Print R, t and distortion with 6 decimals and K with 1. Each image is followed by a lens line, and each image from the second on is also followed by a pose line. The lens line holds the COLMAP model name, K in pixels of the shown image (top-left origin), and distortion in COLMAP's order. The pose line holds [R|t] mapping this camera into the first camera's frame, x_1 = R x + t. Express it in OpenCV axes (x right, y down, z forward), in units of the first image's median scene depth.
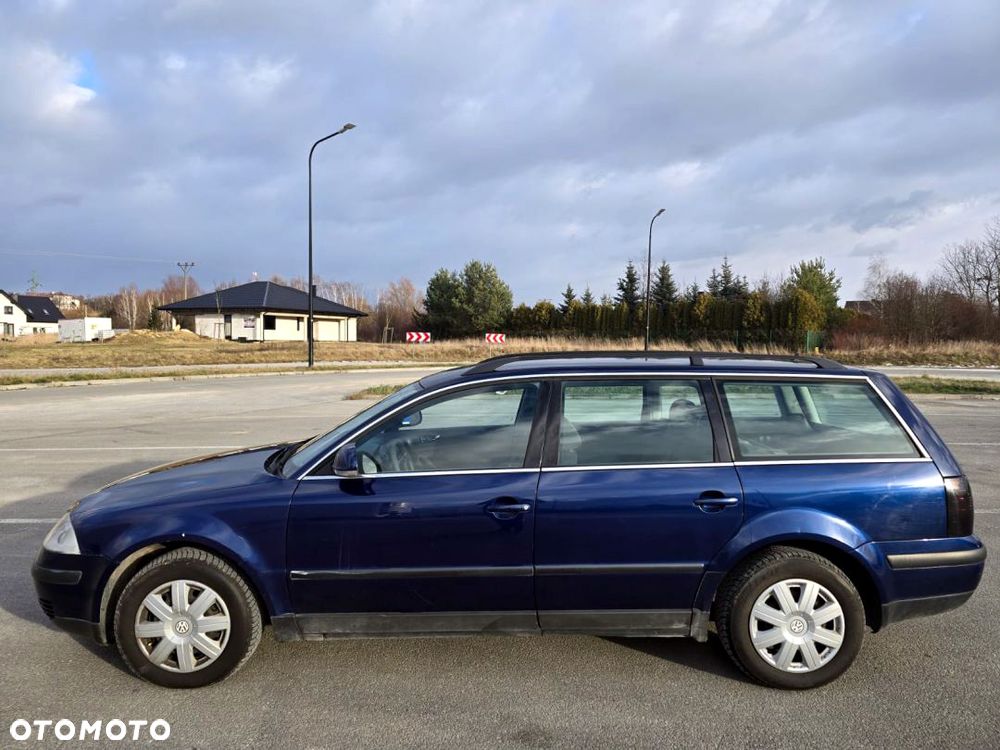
lens RADIAL K [[669.0, 0, 474.2], [0, 669.0, 376.4], [0, 0, 1]] dist [0.019971, -0.005750]
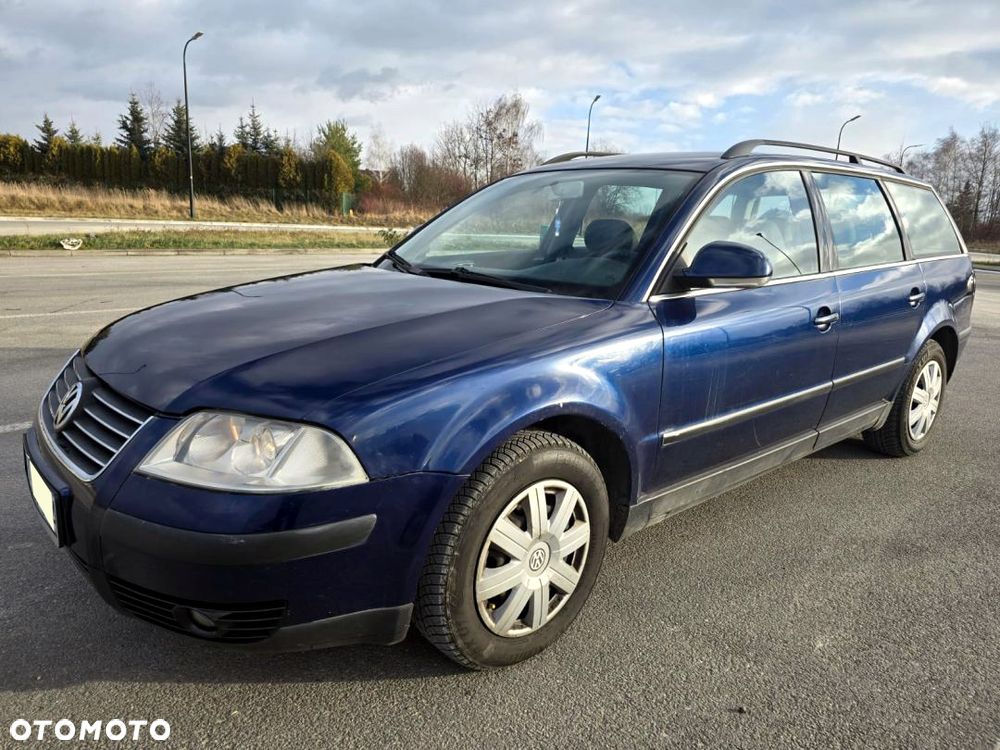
lens RADIAL K [[687.2, 0, 513.6], [0, 687.2, 364.2], [0, 0, 1]] dist [0.059857, -0.051140]
pose [[0.745287, -0.112084, 0.657255, -0.277050], [-0.005368, 0.984728, 0.174016, 0.033638], [-0.666722, -0.133220, 0.733303, 0.200294]]
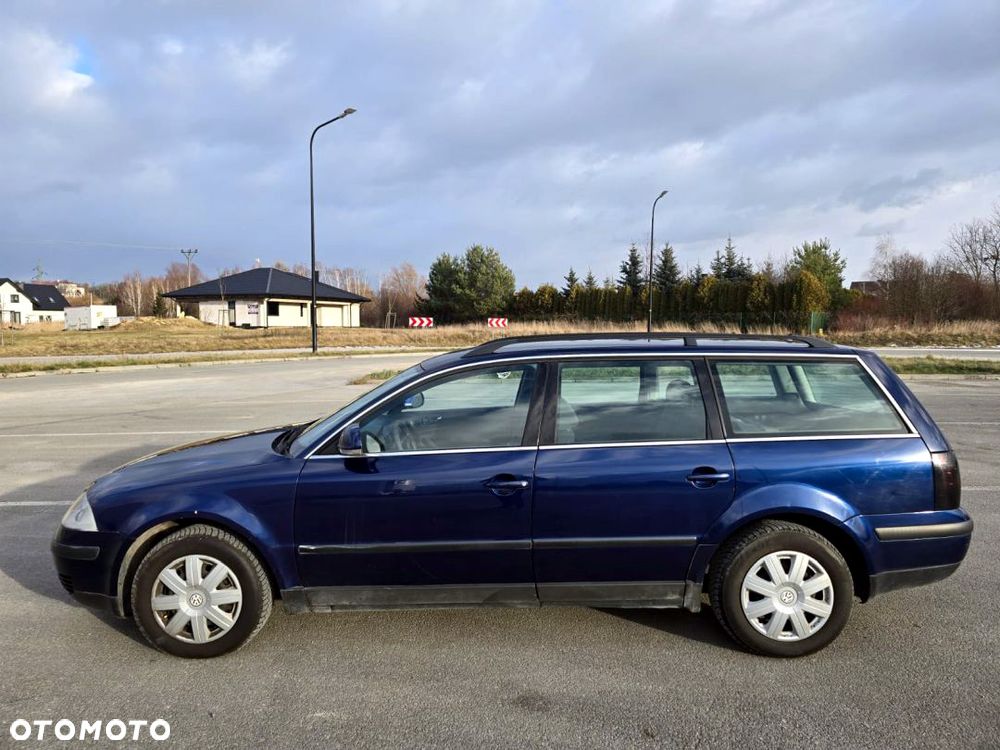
lens RADIAL K [[669.0, 0, 474.2], [0, 669.0, 376.4], [0, 0, 1]] dist [0.019971, -0.005750]
pose [[0.999948, -0.008681, -0.005403, 0.002363], [0.008802, 0.999703, 0.022713, 0.001643], [0.005205, -0.022759, 0.999727, -0.011764]]
